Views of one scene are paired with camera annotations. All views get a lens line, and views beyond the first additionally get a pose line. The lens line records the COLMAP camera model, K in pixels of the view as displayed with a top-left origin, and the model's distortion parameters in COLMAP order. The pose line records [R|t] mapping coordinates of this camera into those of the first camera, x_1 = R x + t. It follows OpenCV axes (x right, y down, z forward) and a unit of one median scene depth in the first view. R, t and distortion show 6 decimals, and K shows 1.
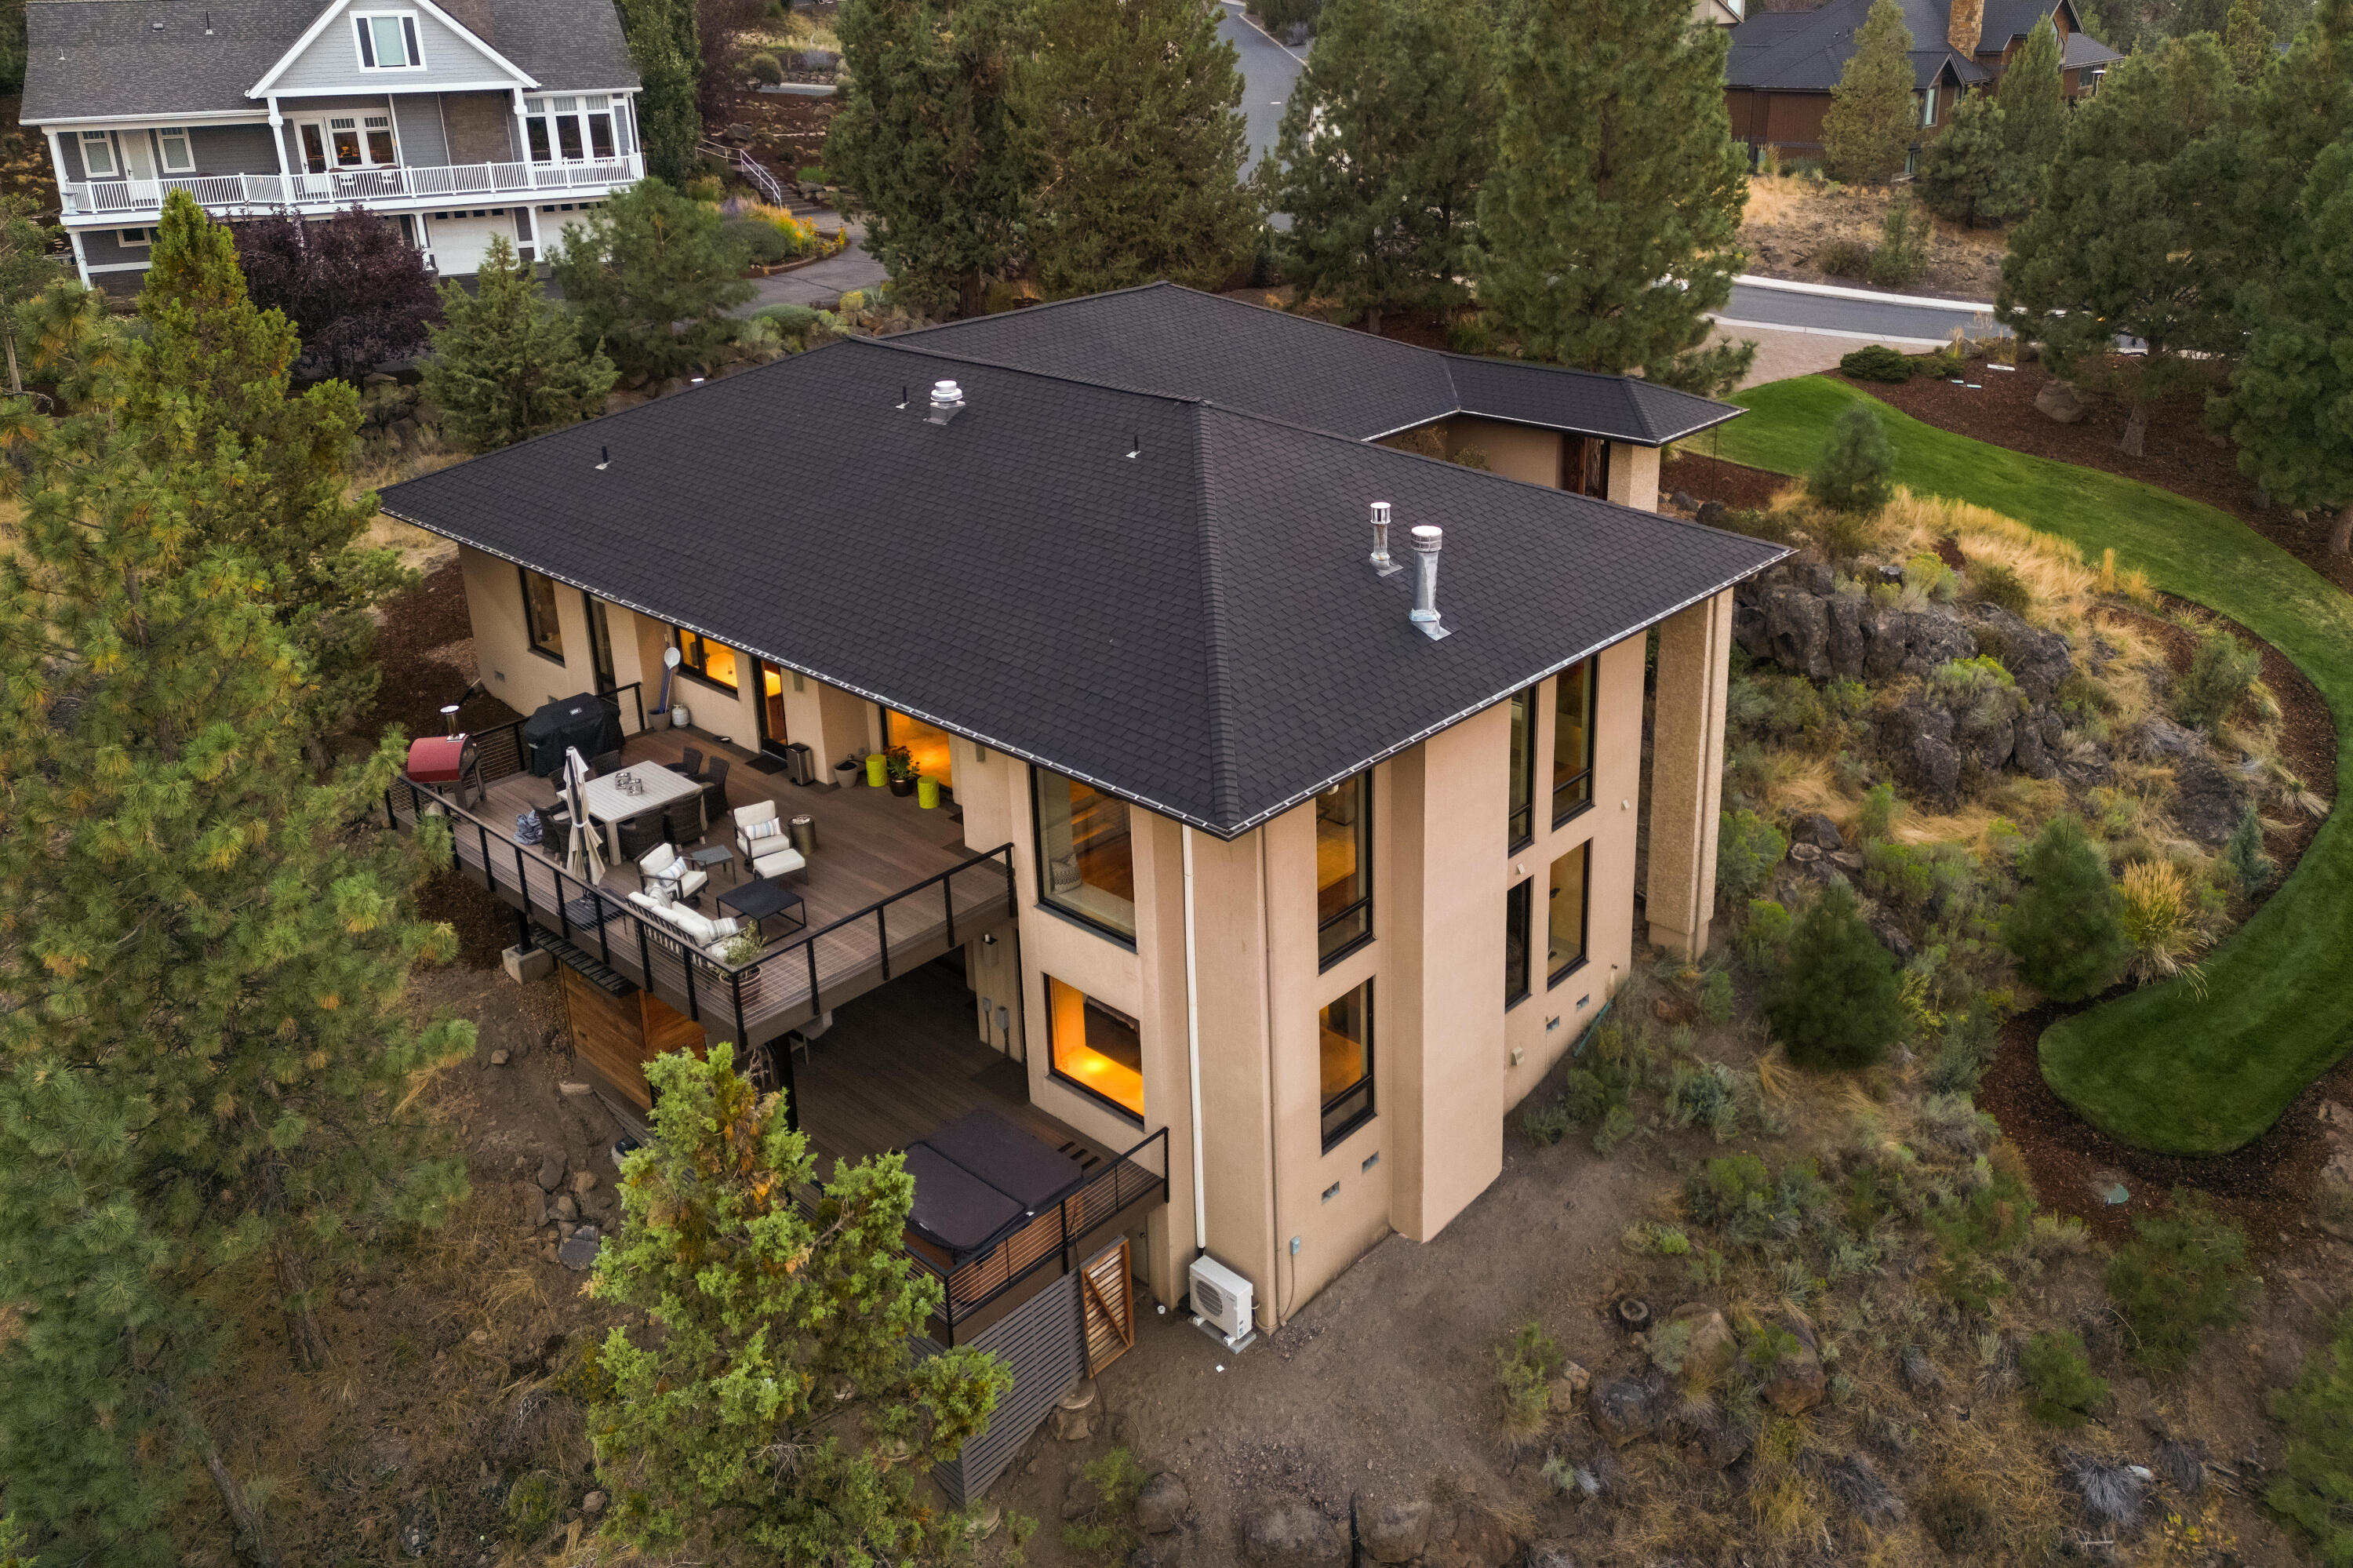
lens RADIAL K [[1737.9, 0, 1188.2], [0, 1737.9, 685.2], [0, 0, 1]] dist [0.078304, -0.097907]
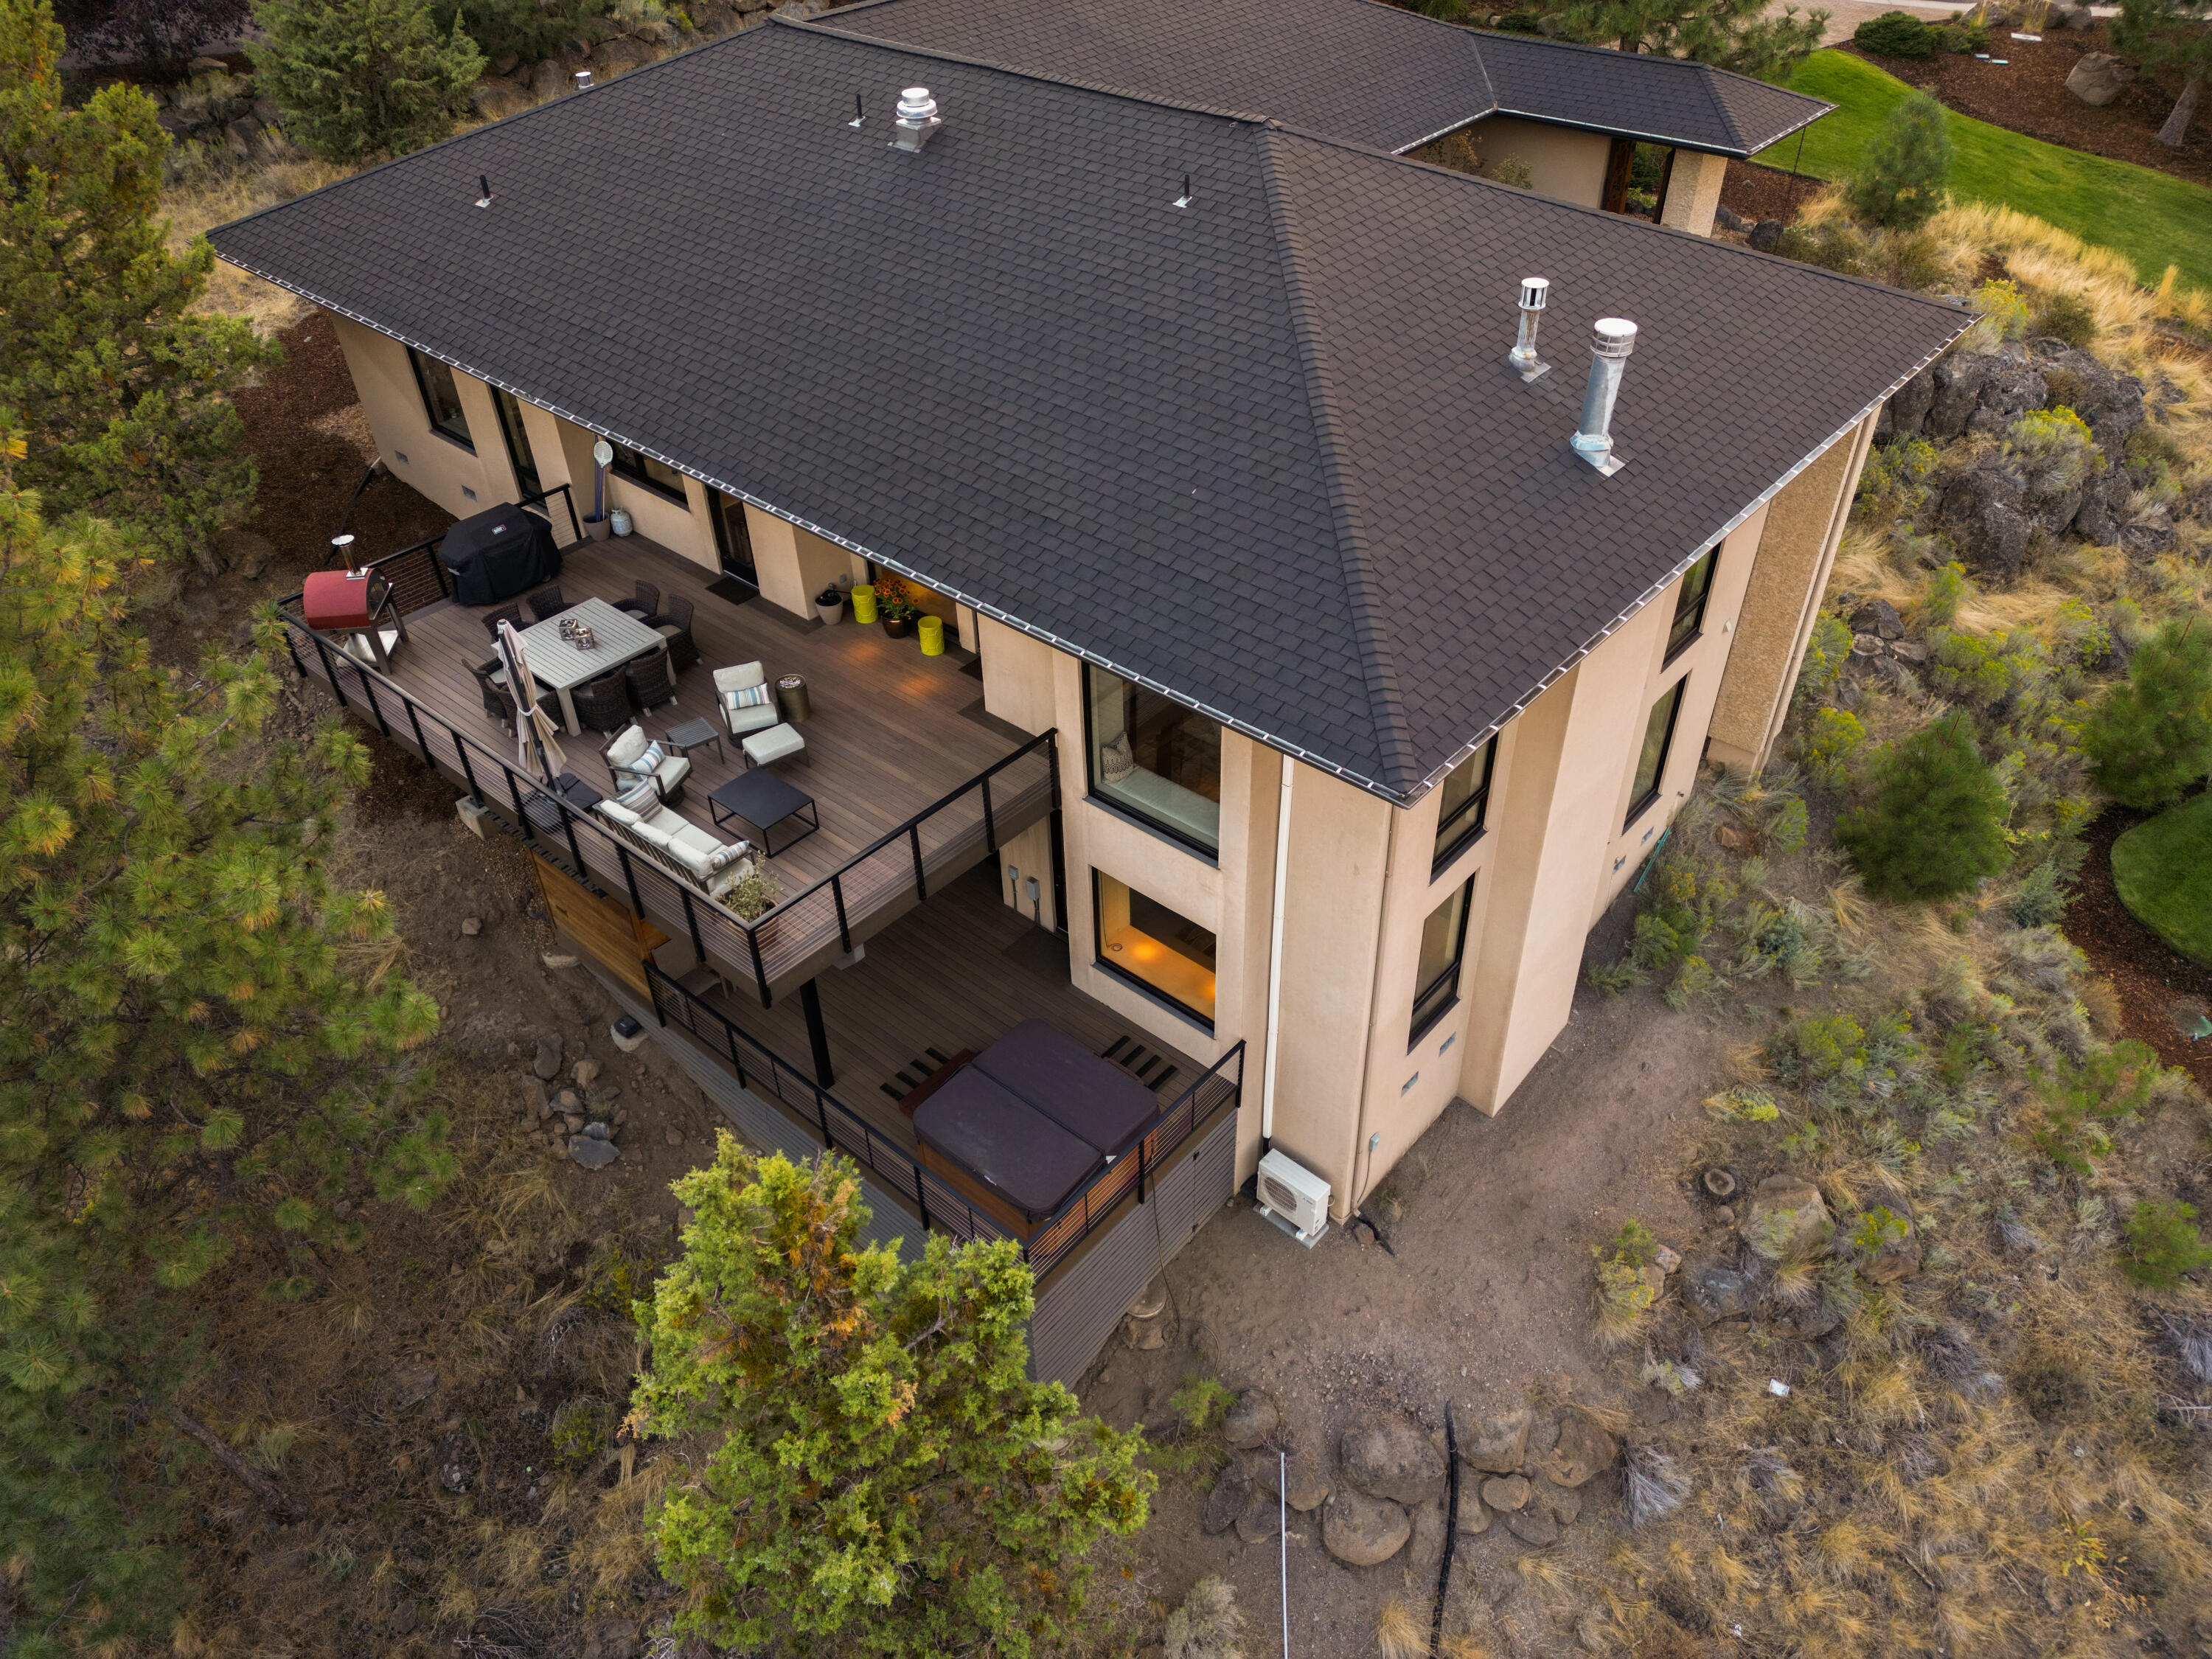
lens RADIAL K [[1518.7, 0, 1132.8], [0, 1518.7, 877.5], [0, 0, 1]] dist [0.065363, -0.053163]
pose [[0.999013, -0.025702, 0.036236, -0.087278], [0.012786, 0.947483, 0.319550, -0.068558], [-0.042546, -0.318771, 0.946876, 0.270641]]
